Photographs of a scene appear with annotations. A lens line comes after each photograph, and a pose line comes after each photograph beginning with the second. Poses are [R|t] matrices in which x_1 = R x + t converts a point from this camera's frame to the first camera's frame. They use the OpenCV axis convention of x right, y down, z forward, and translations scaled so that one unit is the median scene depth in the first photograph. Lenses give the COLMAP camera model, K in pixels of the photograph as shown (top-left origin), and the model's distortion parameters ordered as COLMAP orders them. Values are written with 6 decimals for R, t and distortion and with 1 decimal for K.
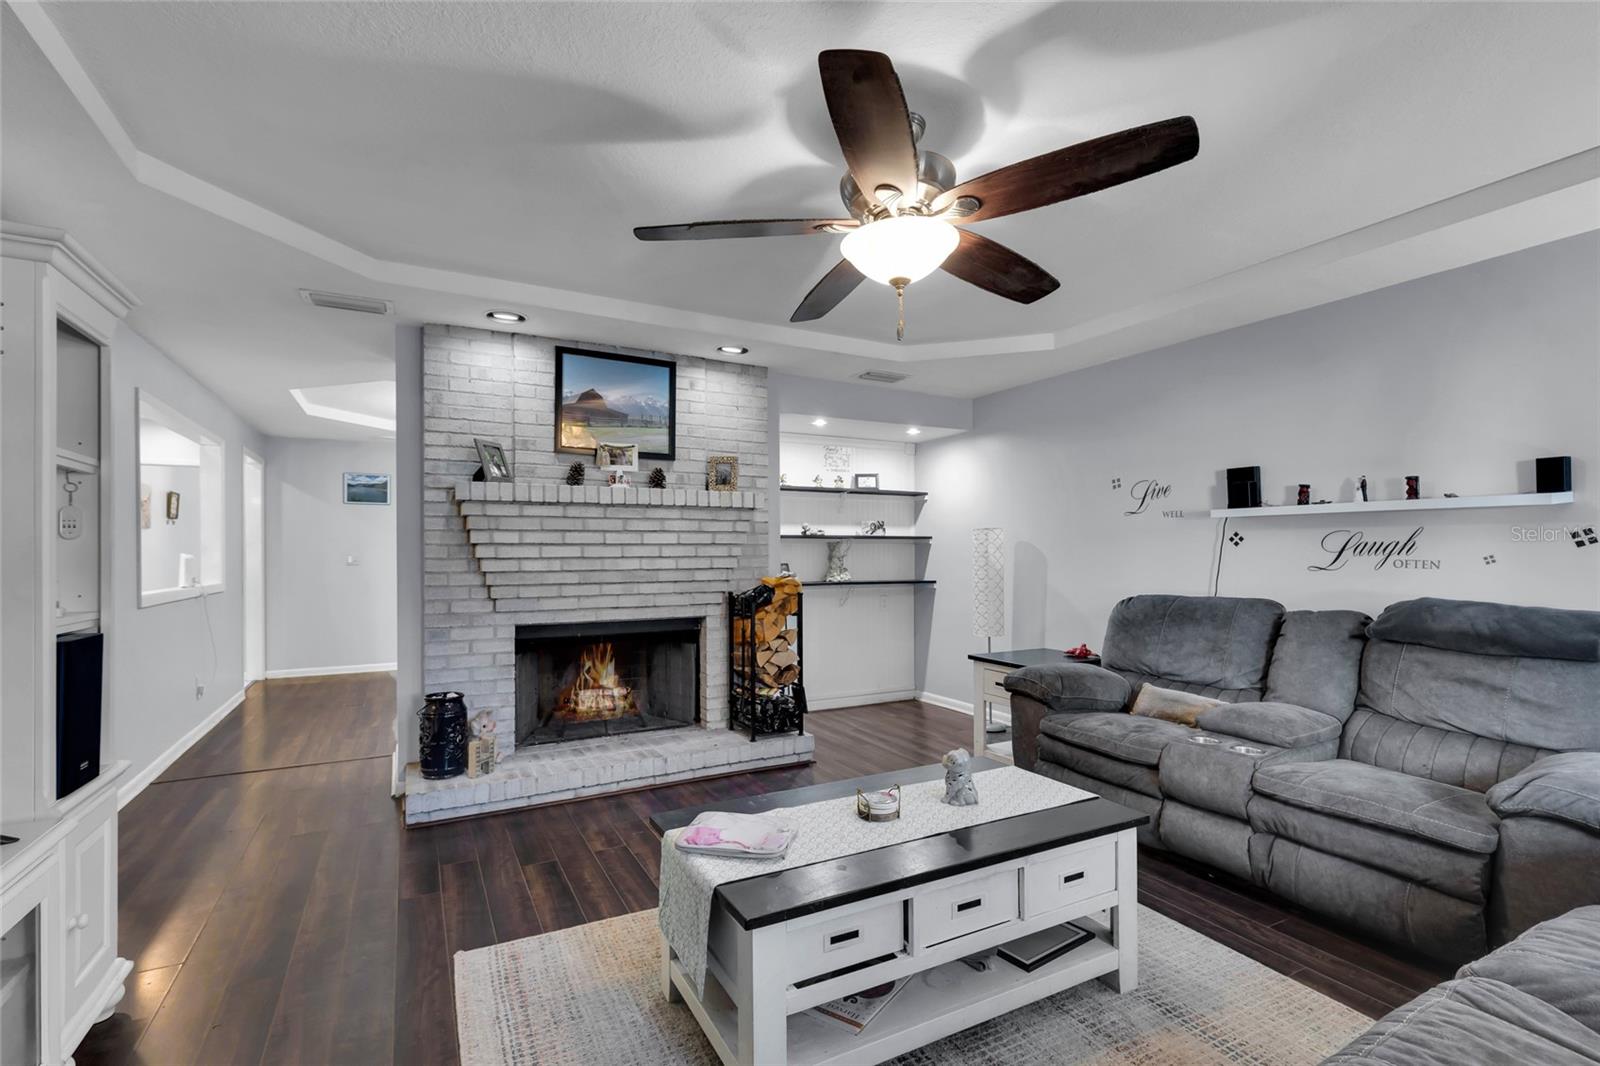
lens RADIAL K [[728.1, 0, 798.5], [0, 728.1, 545.0], [0, 0, 1]] dist [-0.000038, -0.000126]
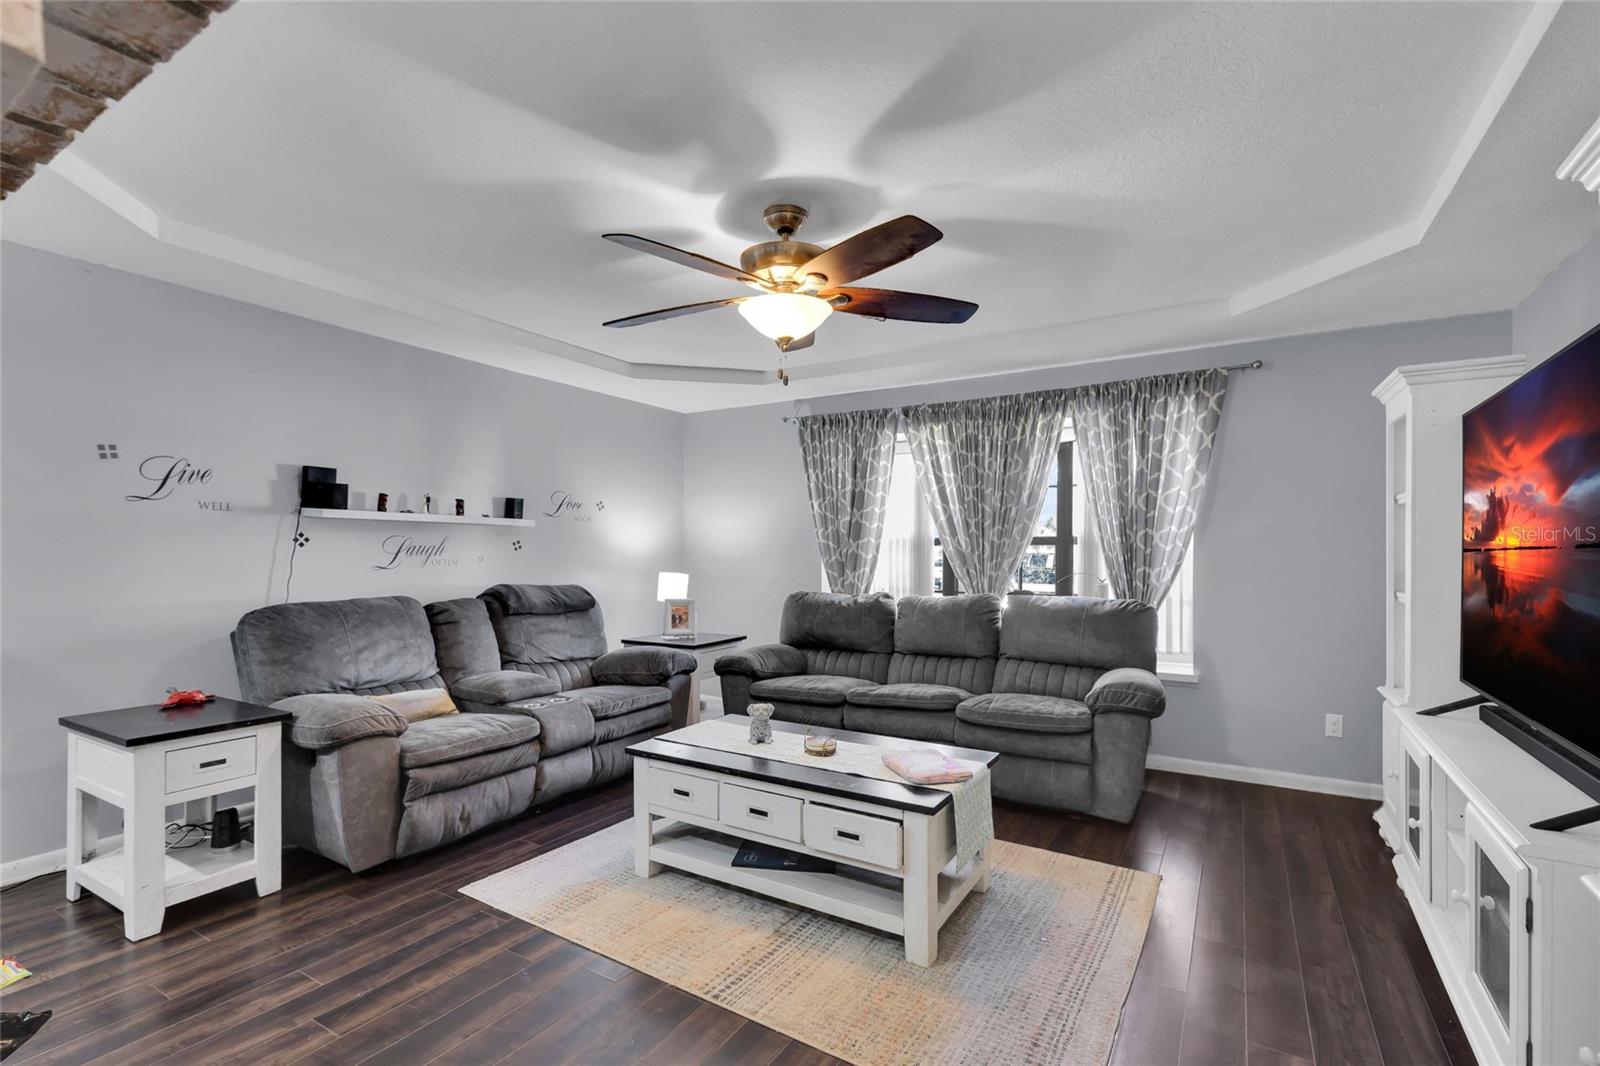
lens RADIAL K [[728.1, 0, 798.4], [0, 728.1, 542.8], [0, 0, 1]] dist [-0.000038, -0.000126]
pose [[-0.507754, 0.014831, 0.861374, -0.621410], [-0.007144, 0.999745, -0.021425, 0.013028], [-0.861472, -0.017033, -0.507519, 1.052097]]
